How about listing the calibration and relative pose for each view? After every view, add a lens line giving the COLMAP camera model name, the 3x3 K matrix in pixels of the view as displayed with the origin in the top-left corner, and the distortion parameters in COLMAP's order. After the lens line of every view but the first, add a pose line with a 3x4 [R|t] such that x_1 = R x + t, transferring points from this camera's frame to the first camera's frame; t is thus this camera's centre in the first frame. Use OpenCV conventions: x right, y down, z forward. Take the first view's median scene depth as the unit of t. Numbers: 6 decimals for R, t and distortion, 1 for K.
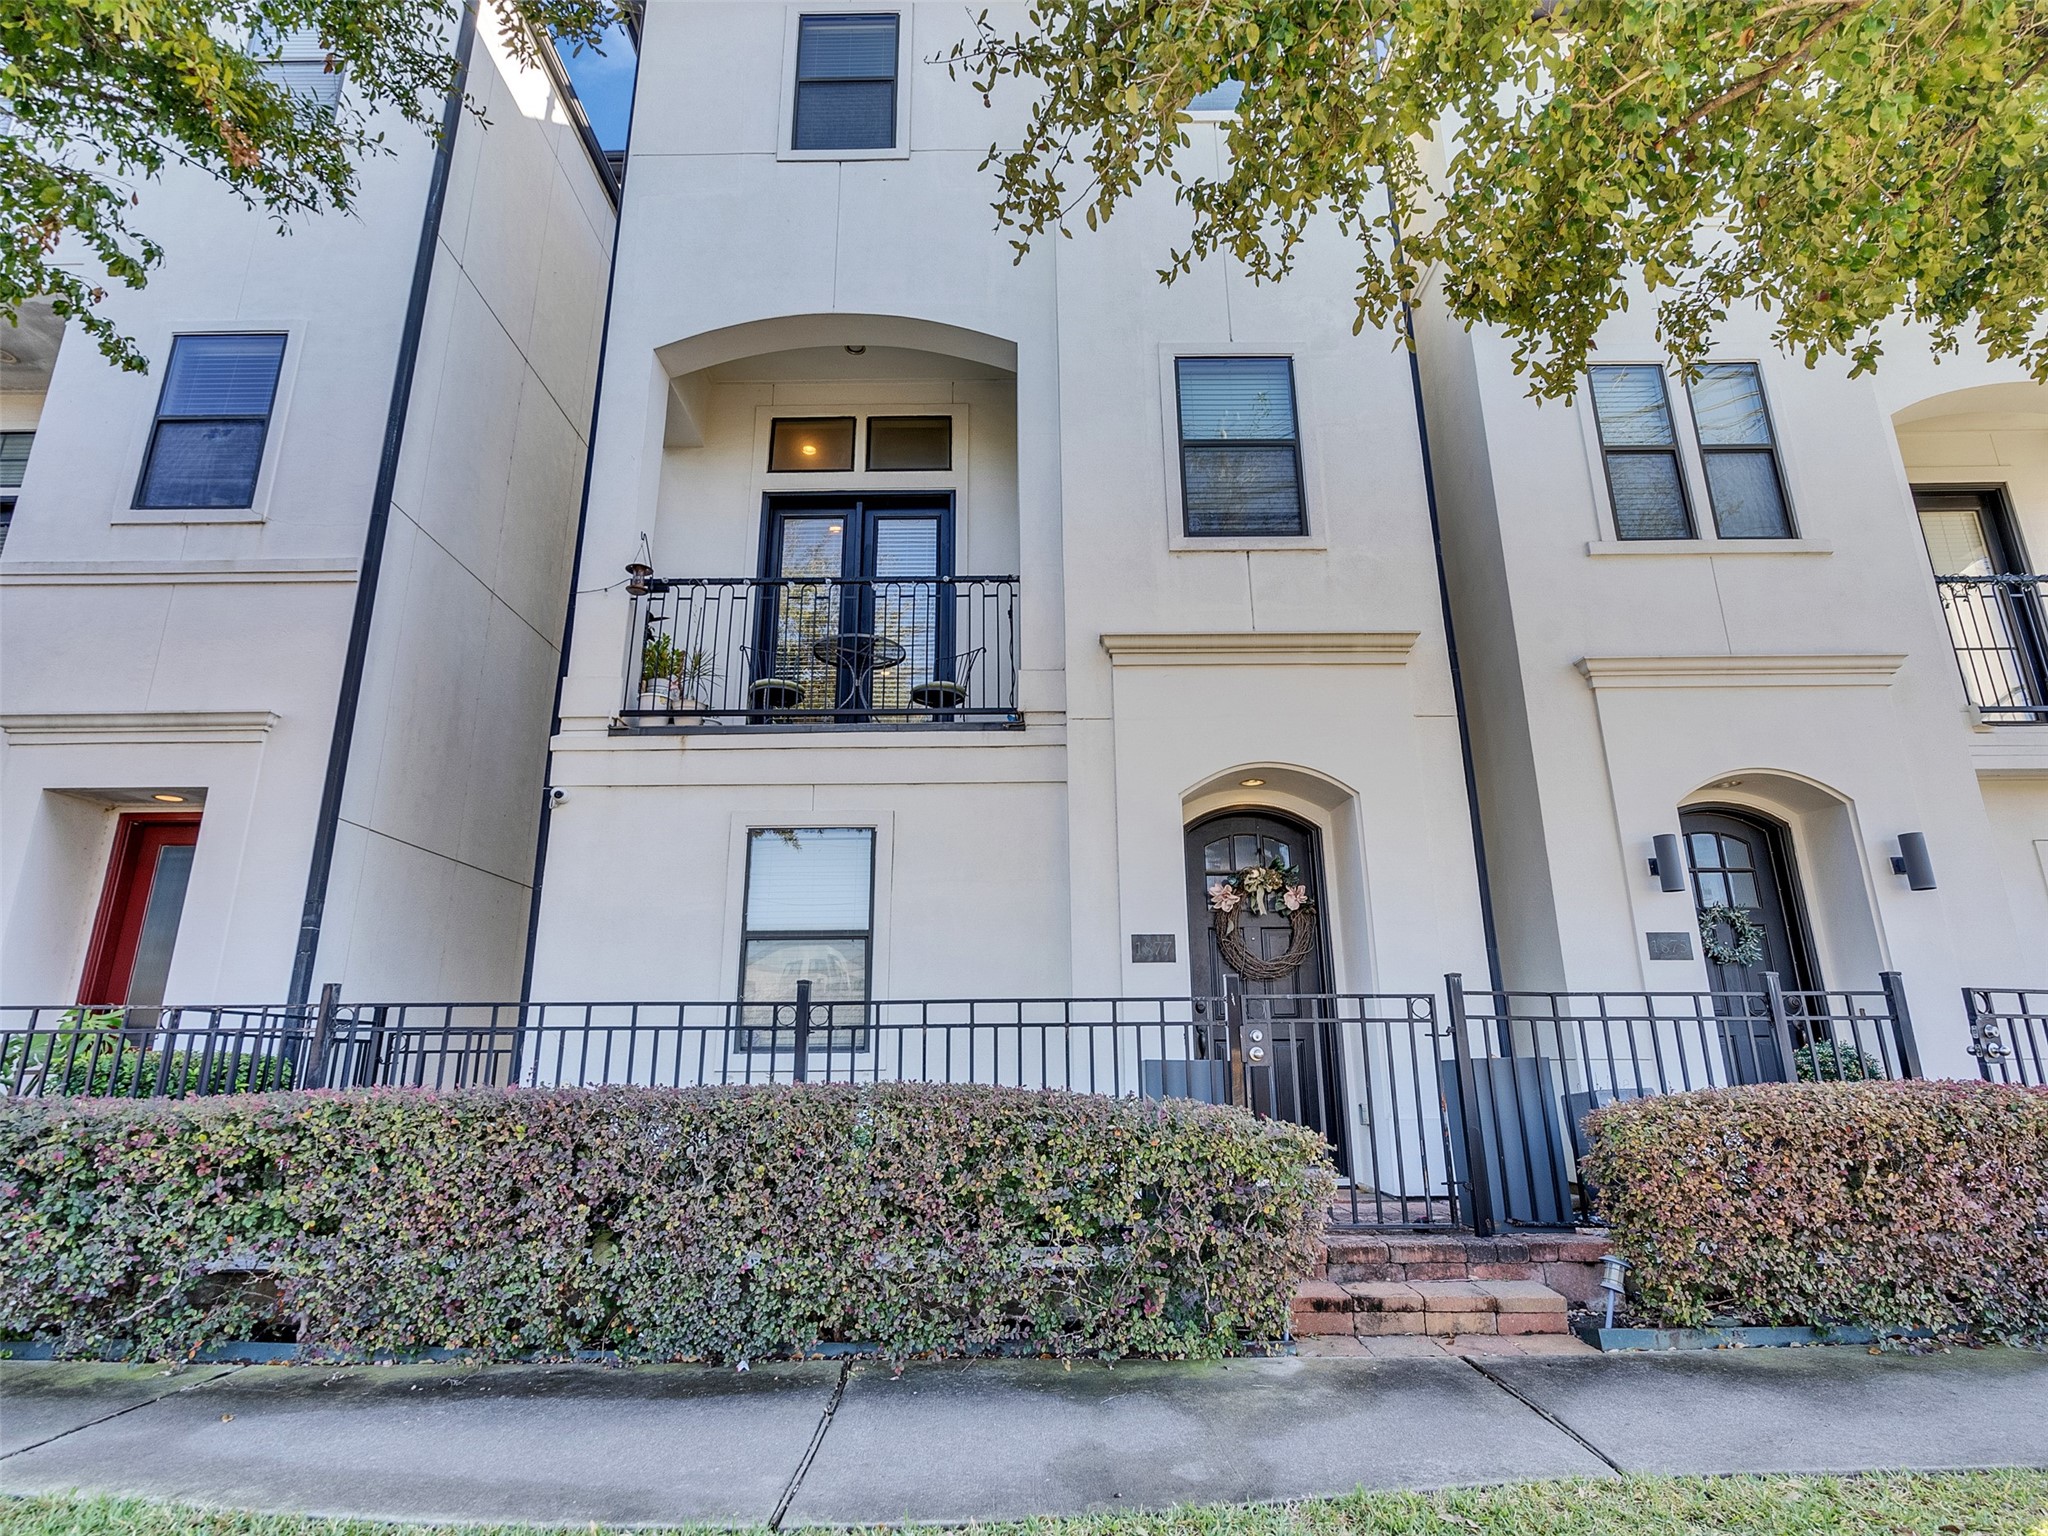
lens RADIAL K [[1046.1, 0, 1035.1], [0, 1046.1, 762.7], [0, 0, 1]] dist [-0.008090, 0.004589]
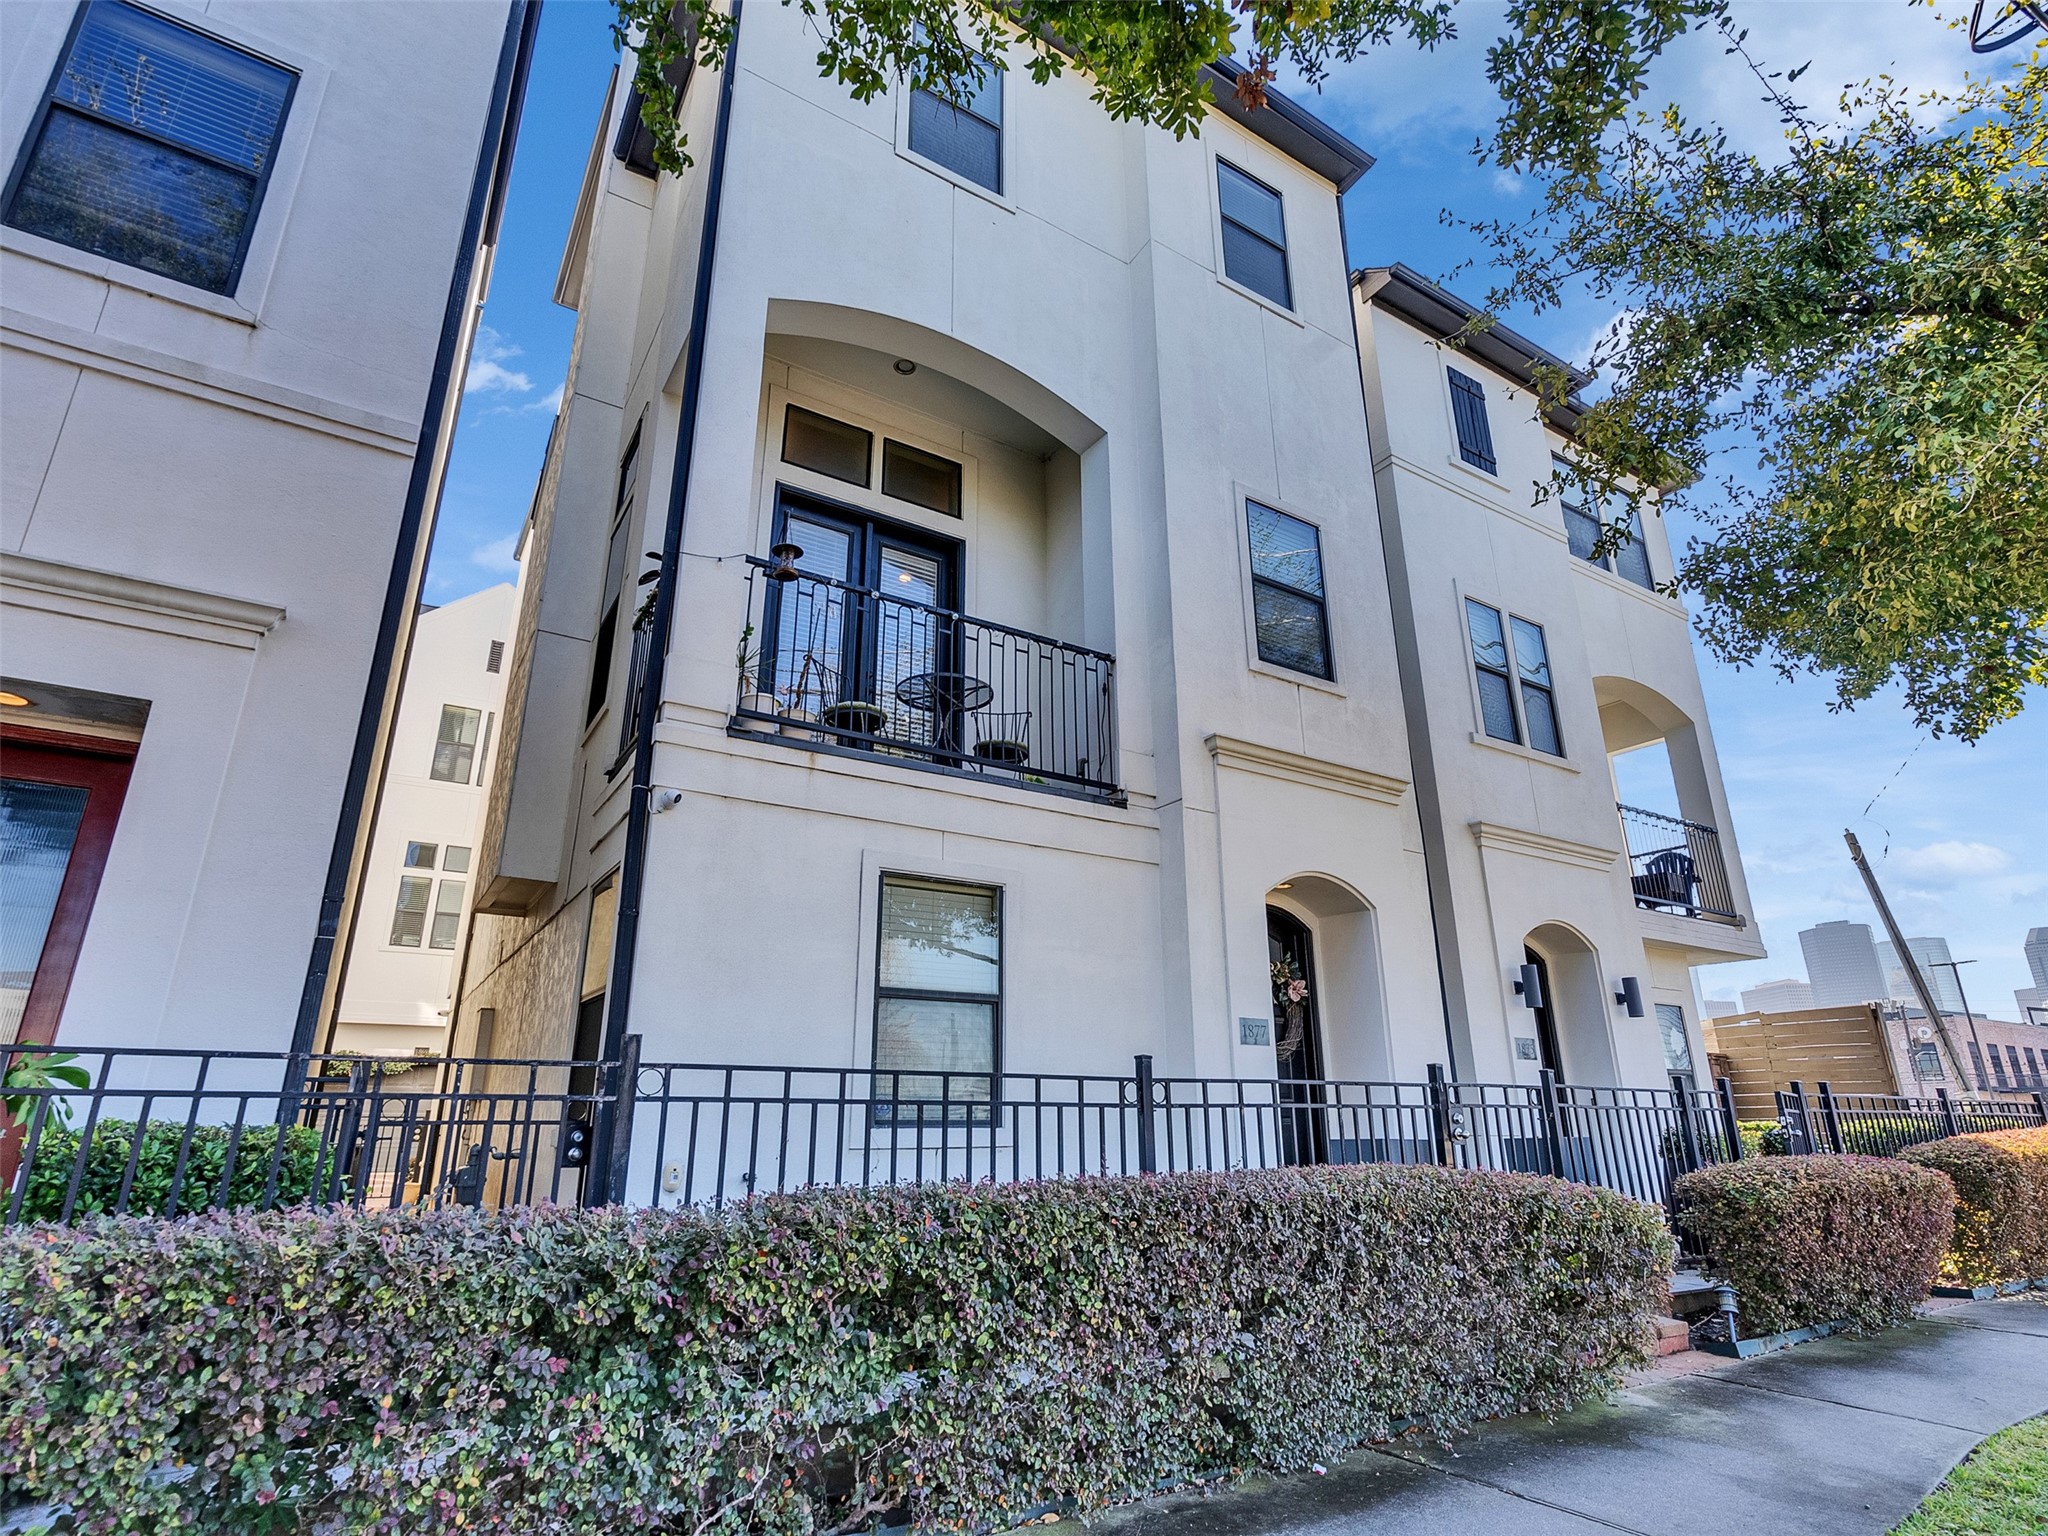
lens RADIAL K [[1046.1, 0, 1039.6], [0, 1046.1, 762.3], [0, 0, 1]] dist [-0.008090, 0.004589]
pose [[0.846975, 0.181169, 0.499810, -0.596246], [-0.149838, 0.983379, -0.102536, 0.041873], [-0.510080, 0.011954, 0.860044, 0.159595]]
